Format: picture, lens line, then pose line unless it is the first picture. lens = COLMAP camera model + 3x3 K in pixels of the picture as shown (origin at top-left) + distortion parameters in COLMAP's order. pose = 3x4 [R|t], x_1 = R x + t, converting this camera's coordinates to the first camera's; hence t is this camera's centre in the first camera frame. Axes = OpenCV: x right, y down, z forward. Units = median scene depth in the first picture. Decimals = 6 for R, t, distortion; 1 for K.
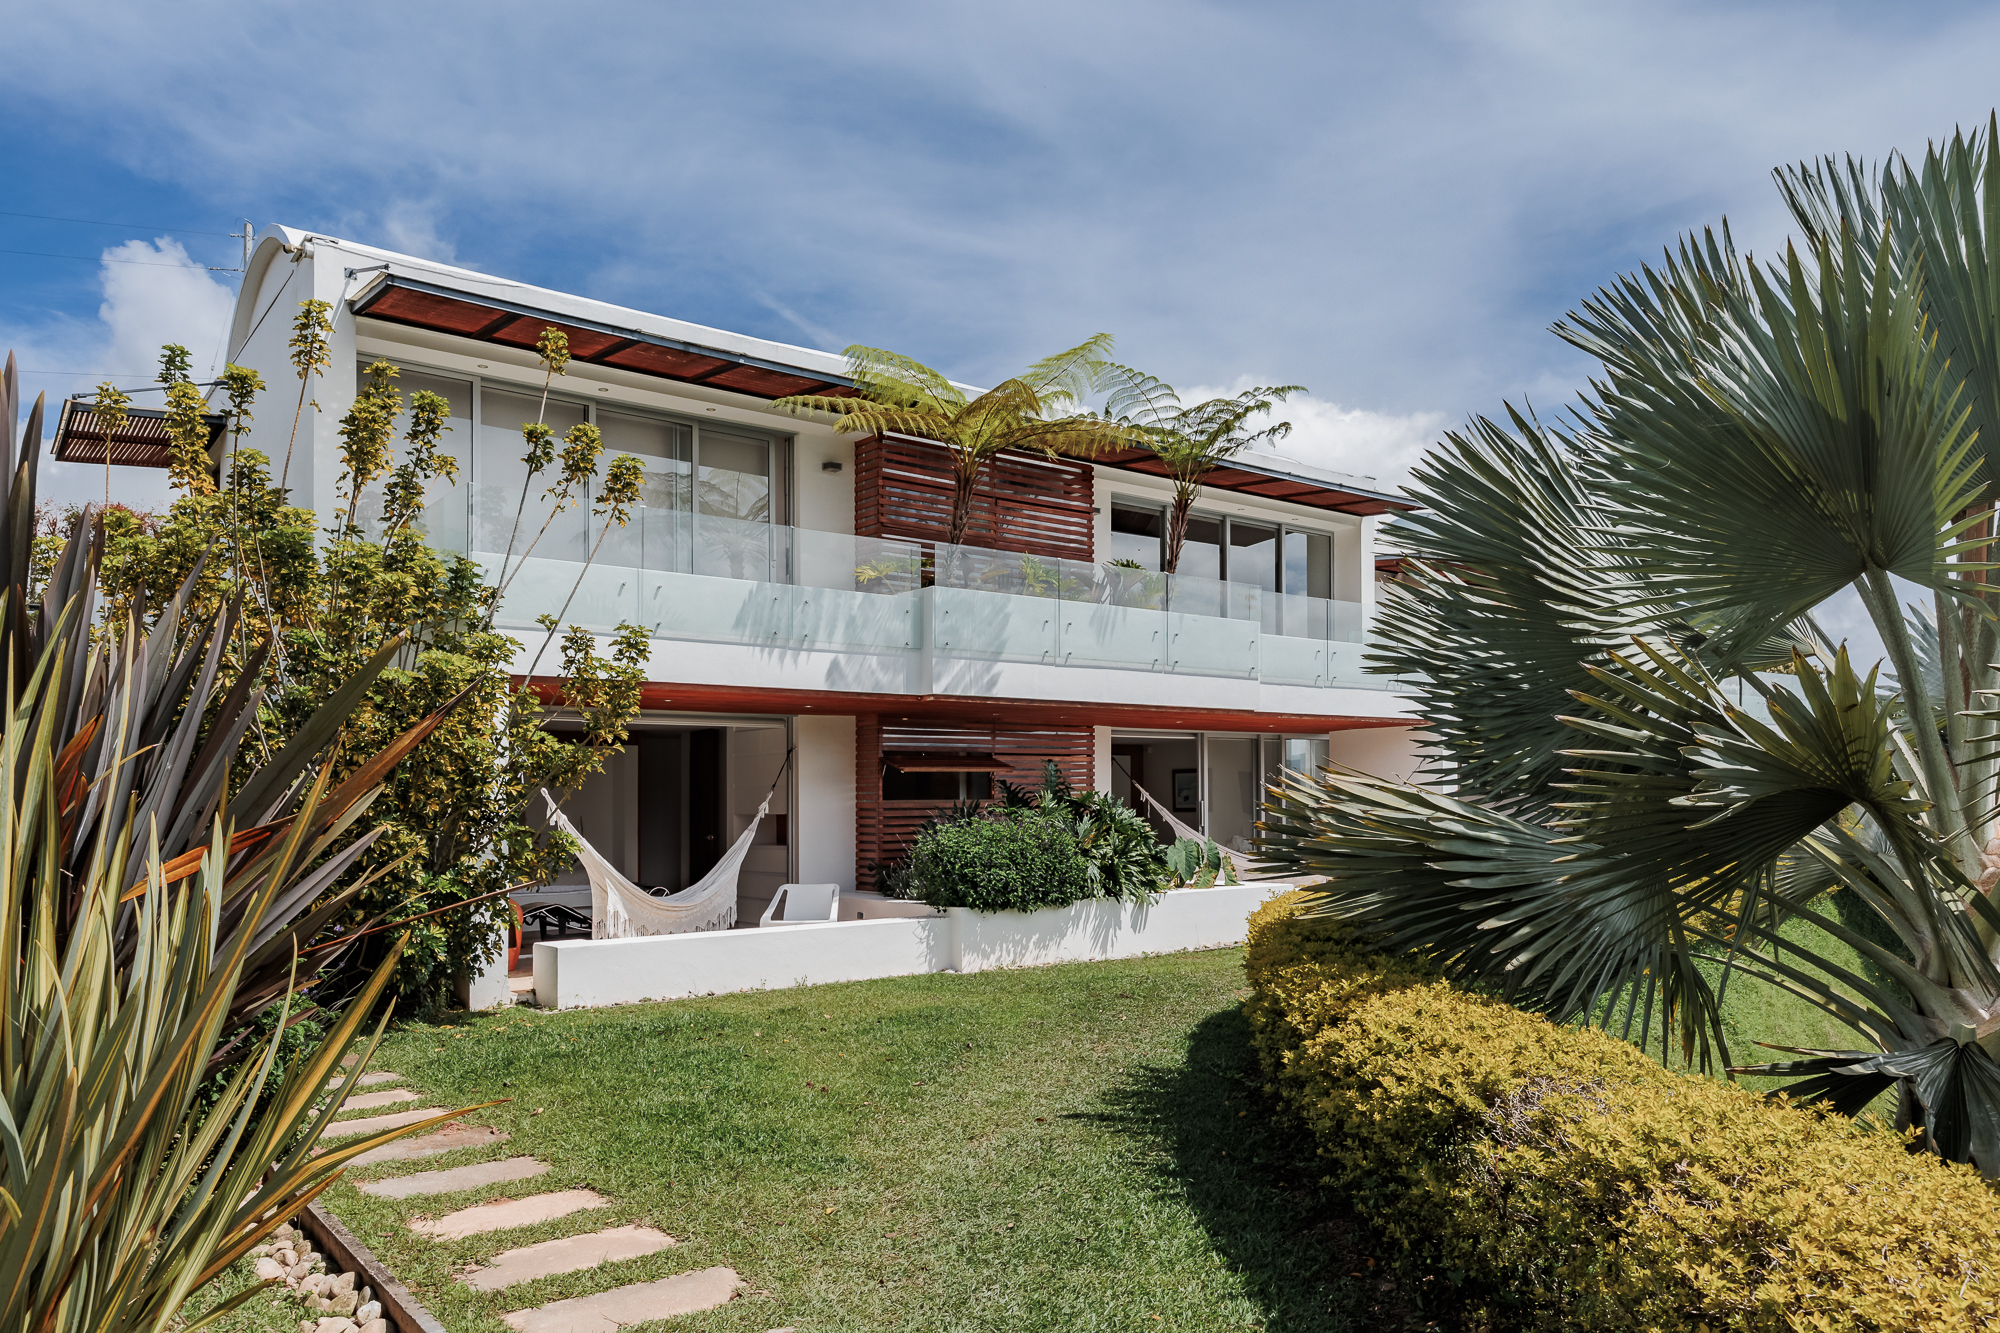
lens RADIAL K [[1389.9, 0, 1000.0], [0, 1389.9, 666.5], [0, 0, 1]] dist [0.007384, 0.003366]
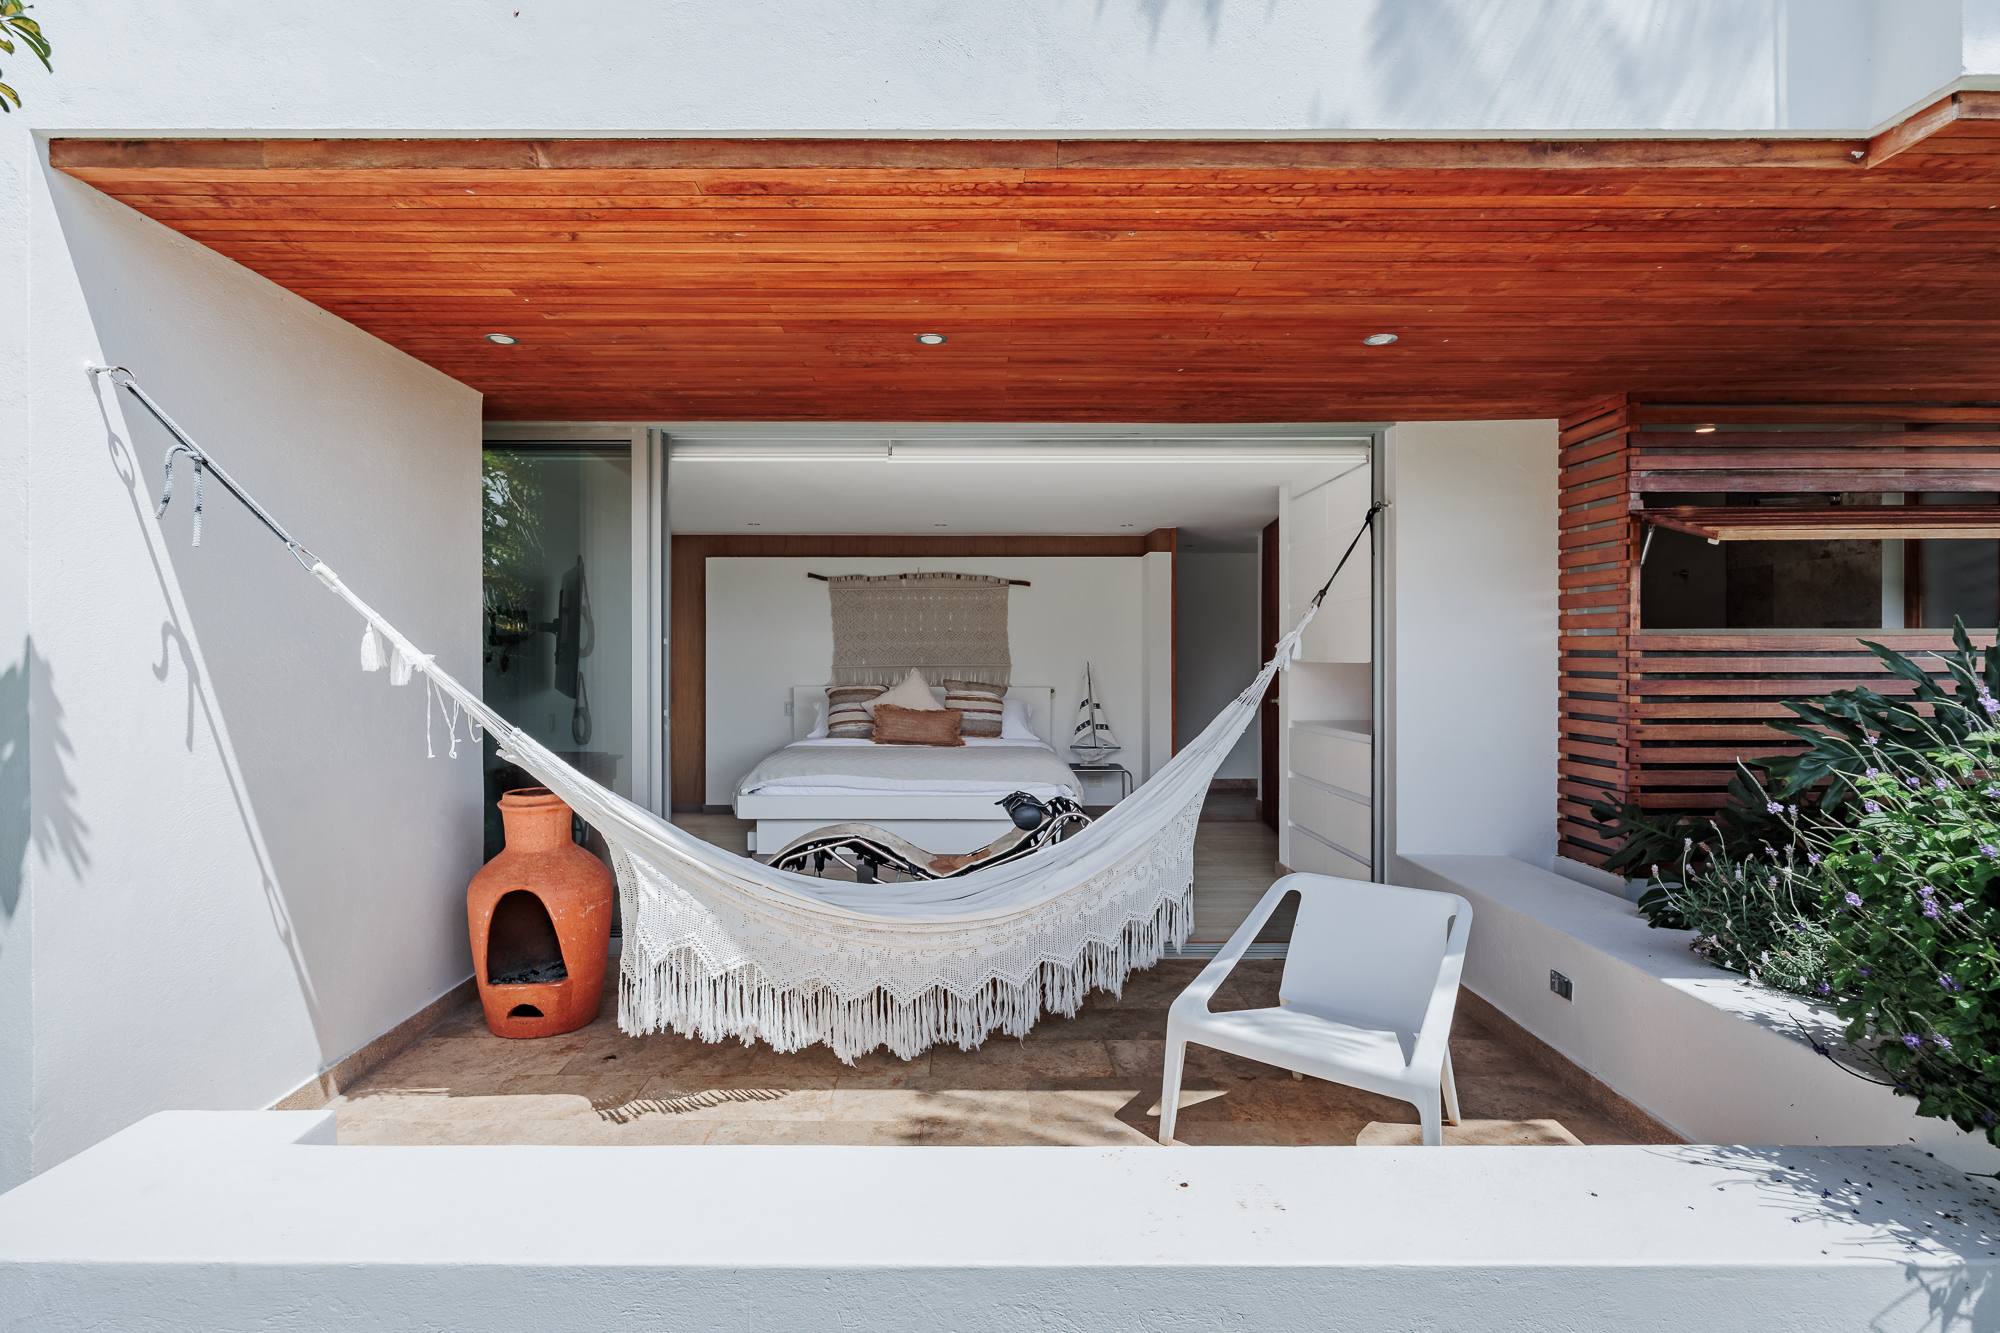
lens RADIAL K [[931.9, 0, 1000.0], [0, 931.9, 666.5], [0, 0, 1]] dist [-0.000319, 0.000016]
pose [[0.786925, 0.009970, -0.616968, -0.065975], [0.054398, 0.994856, 0.085459, 0.076324], [0.614646, -0.100812, 0.782335, 0.705038]]
